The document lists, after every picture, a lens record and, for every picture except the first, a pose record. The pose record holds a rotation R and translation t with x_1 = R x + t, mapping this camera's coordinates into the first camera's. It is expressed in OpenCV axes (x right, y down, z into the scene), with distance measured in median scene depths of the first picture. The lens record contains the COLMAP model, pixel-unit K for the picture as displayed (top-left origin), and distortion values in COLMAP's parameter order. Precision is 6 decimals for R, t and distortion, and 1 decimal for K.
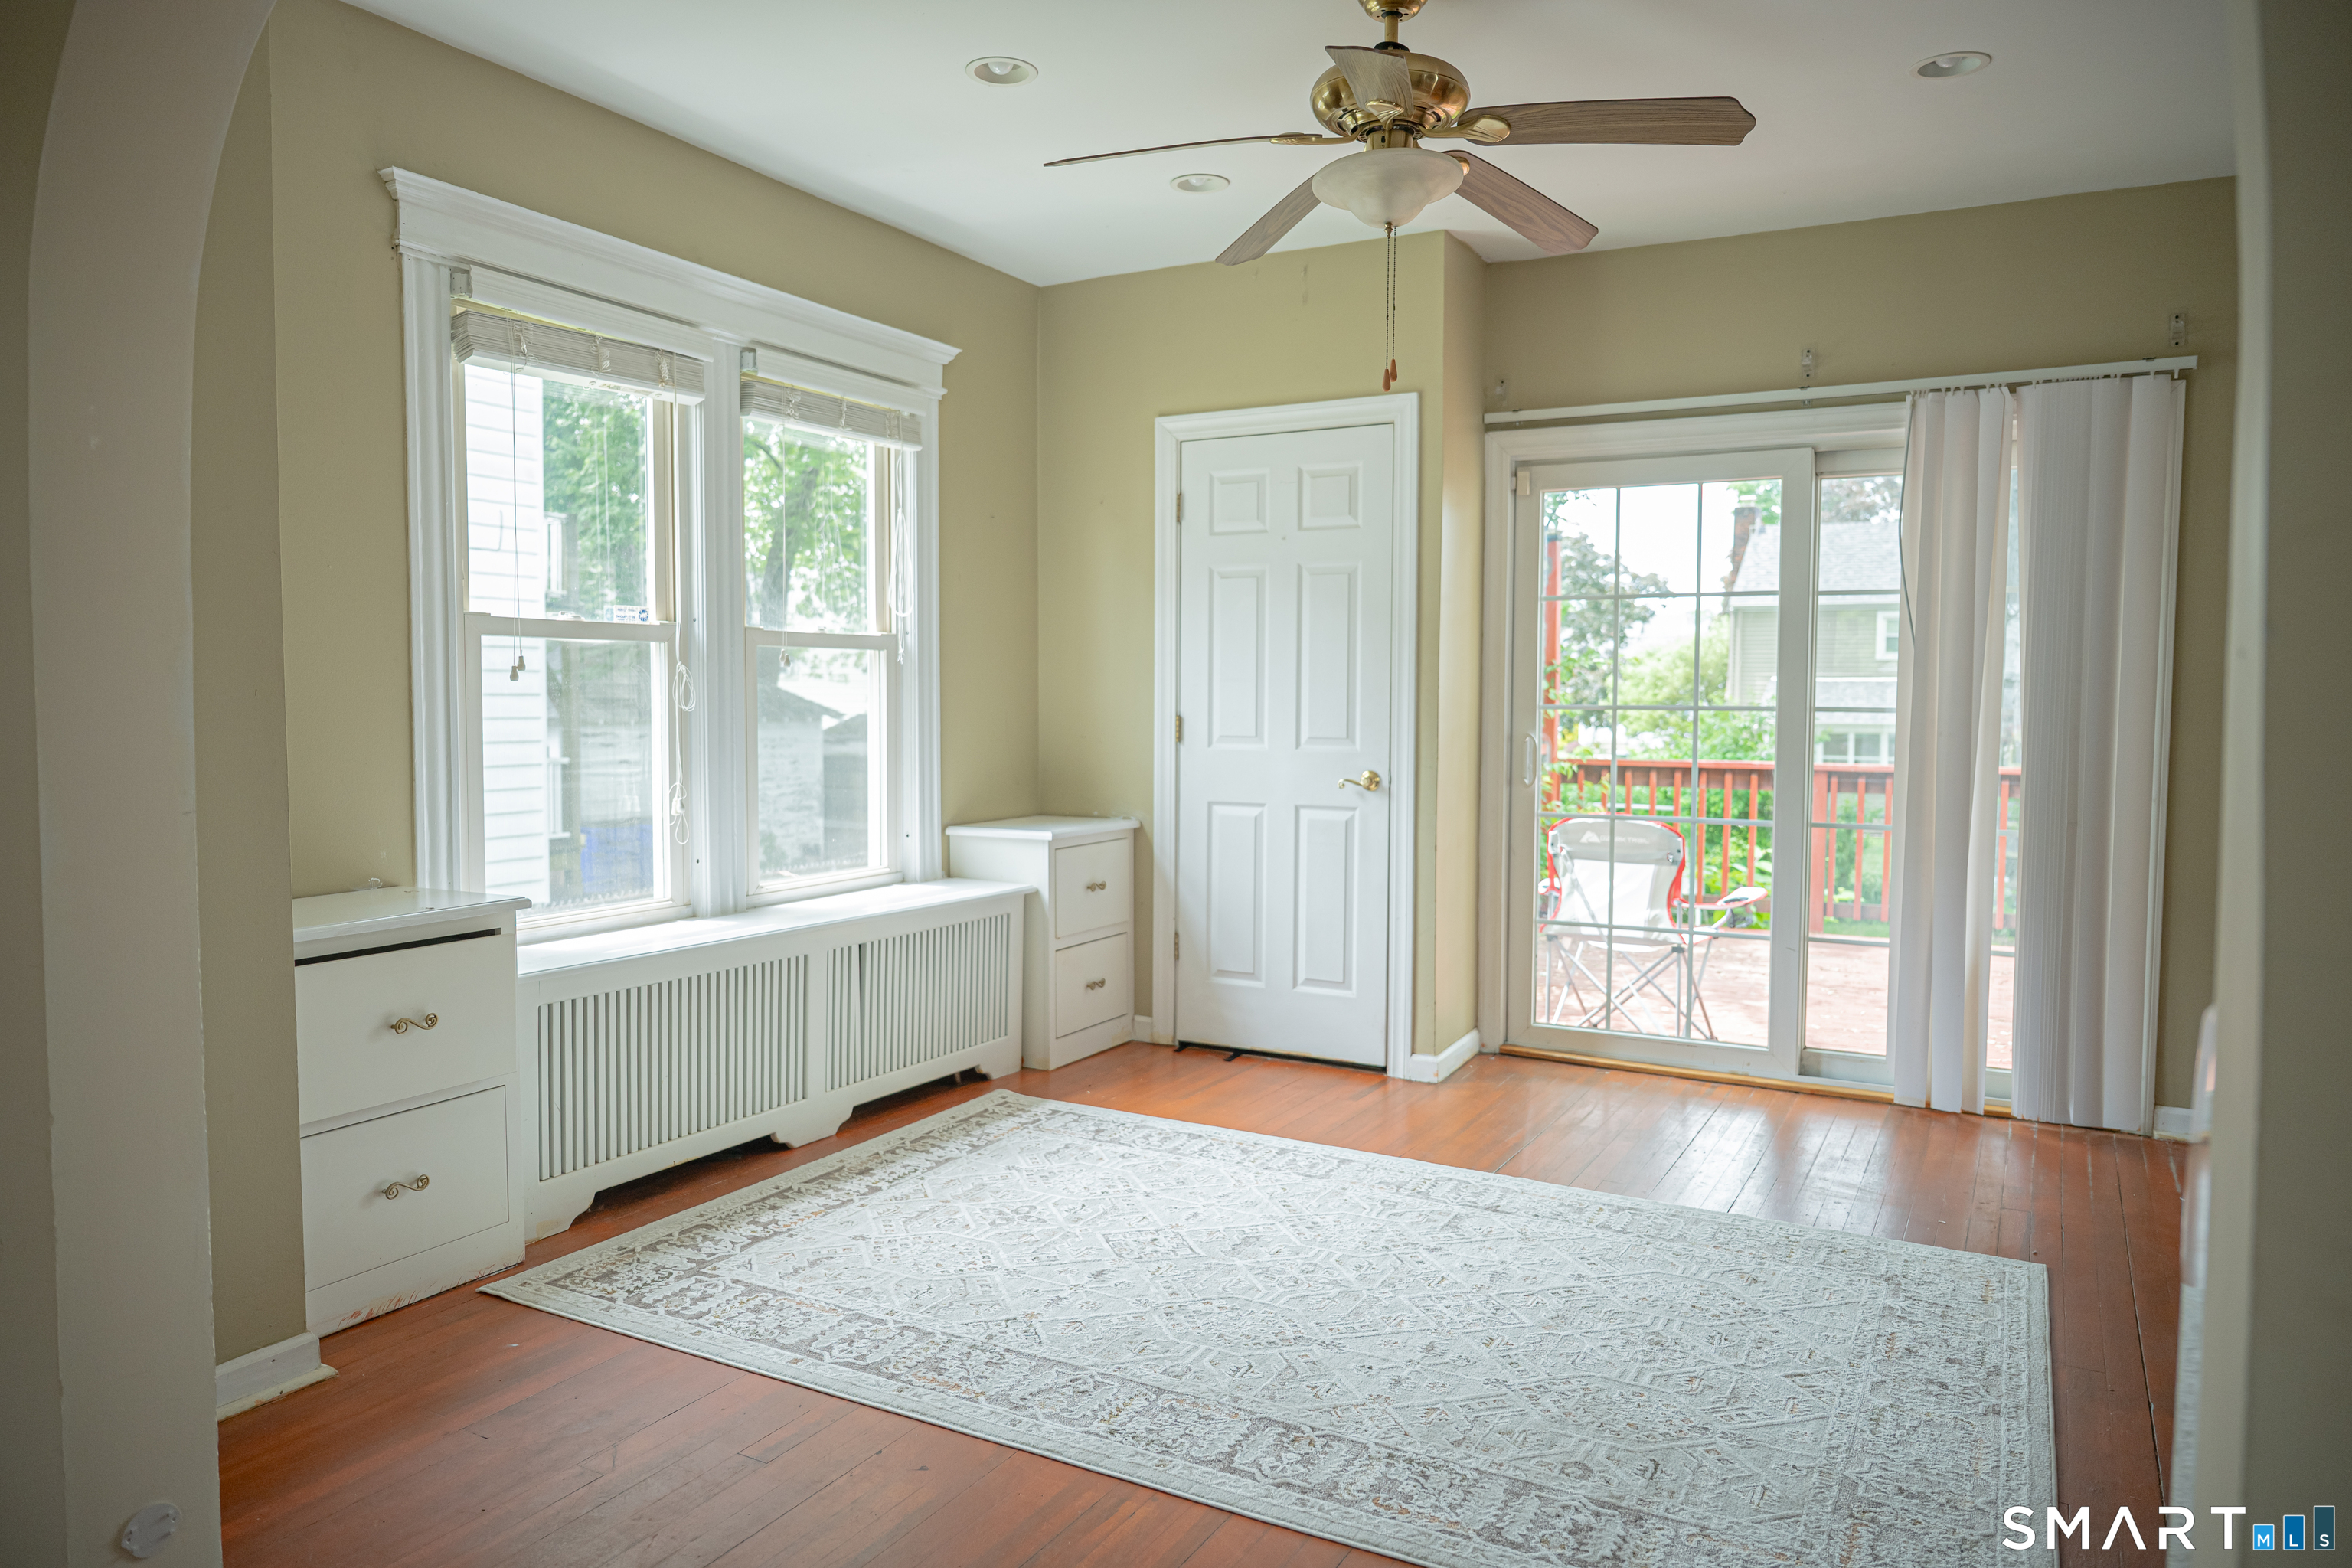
lens RADIAL K [[1573.6, 0, 1176.0], [0, 1573.6, 784.0], [0, 0, 1]] dist [-0.007197, -0.002204]
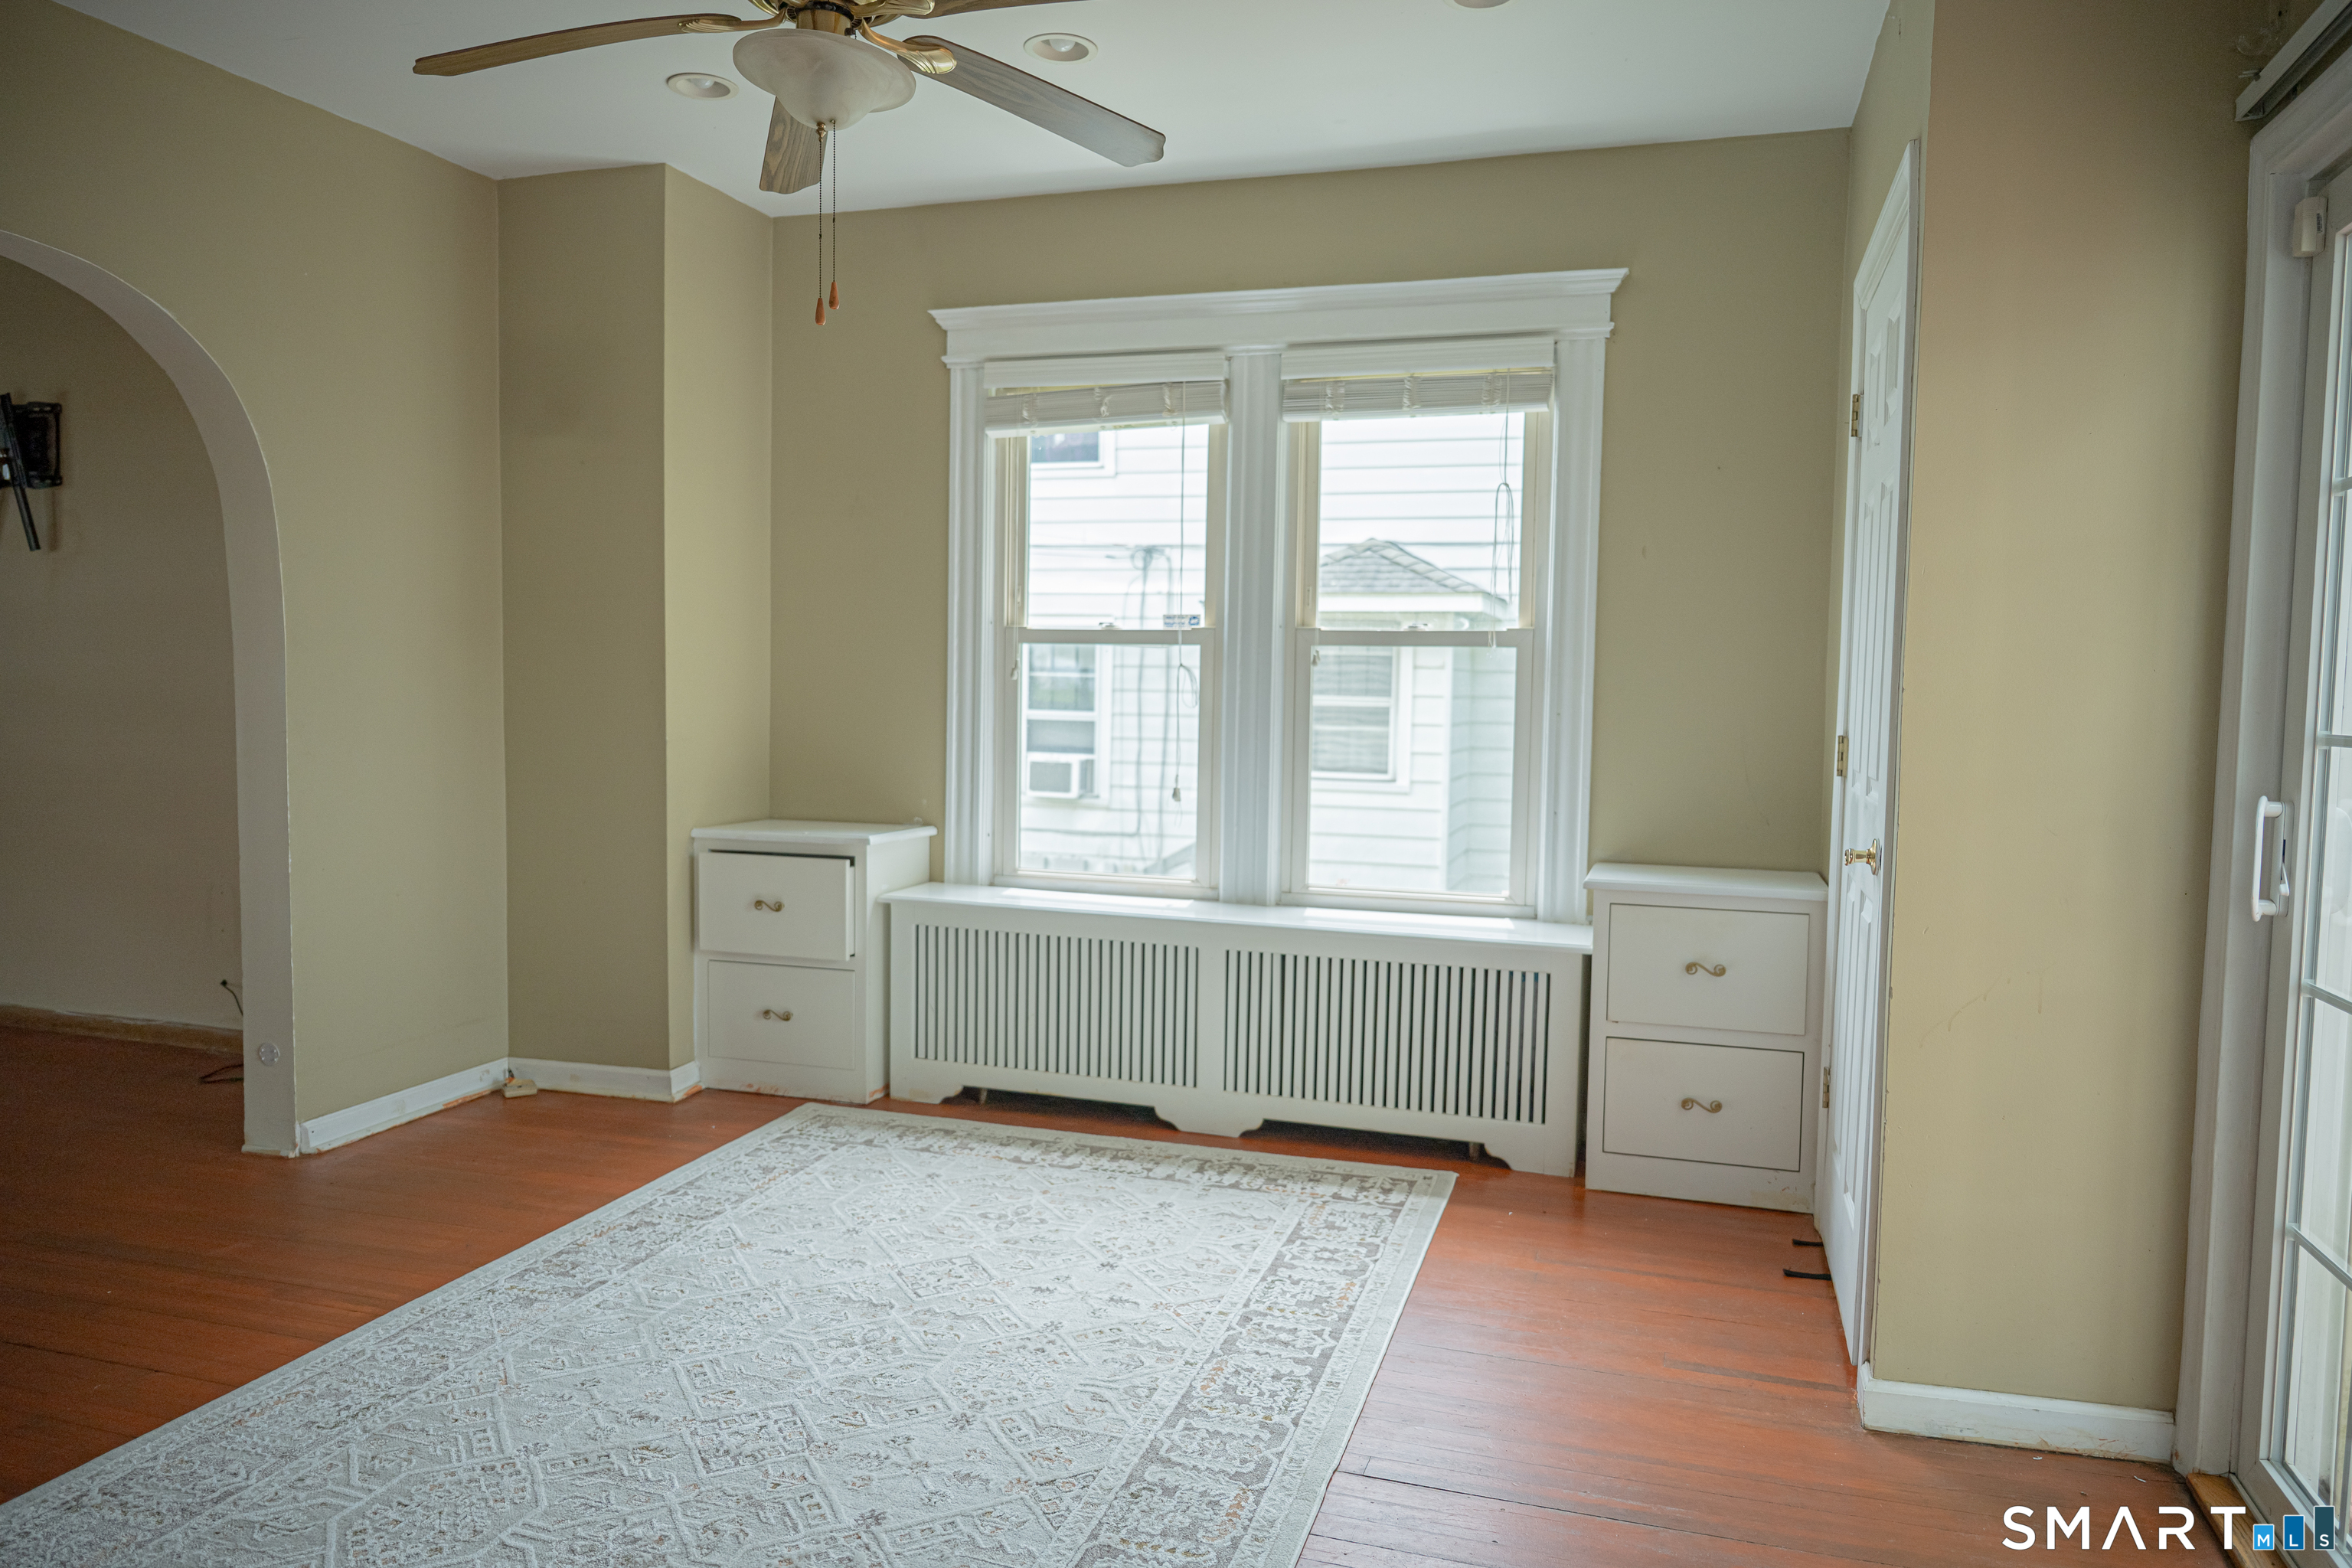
lens RADIAL K [[1576.9, 0, 1176.0], [0, 1576.9, 784.0], [0, 0, 1]] dist [0.001106, 0.001314]
pose [[0.191140, 0.058673, -0.979808, 0.776661], [-0.073822, 0.996244, 0.045257, -0.043530], [0.978783, 0.063681, 0.194754, 0.797367]]
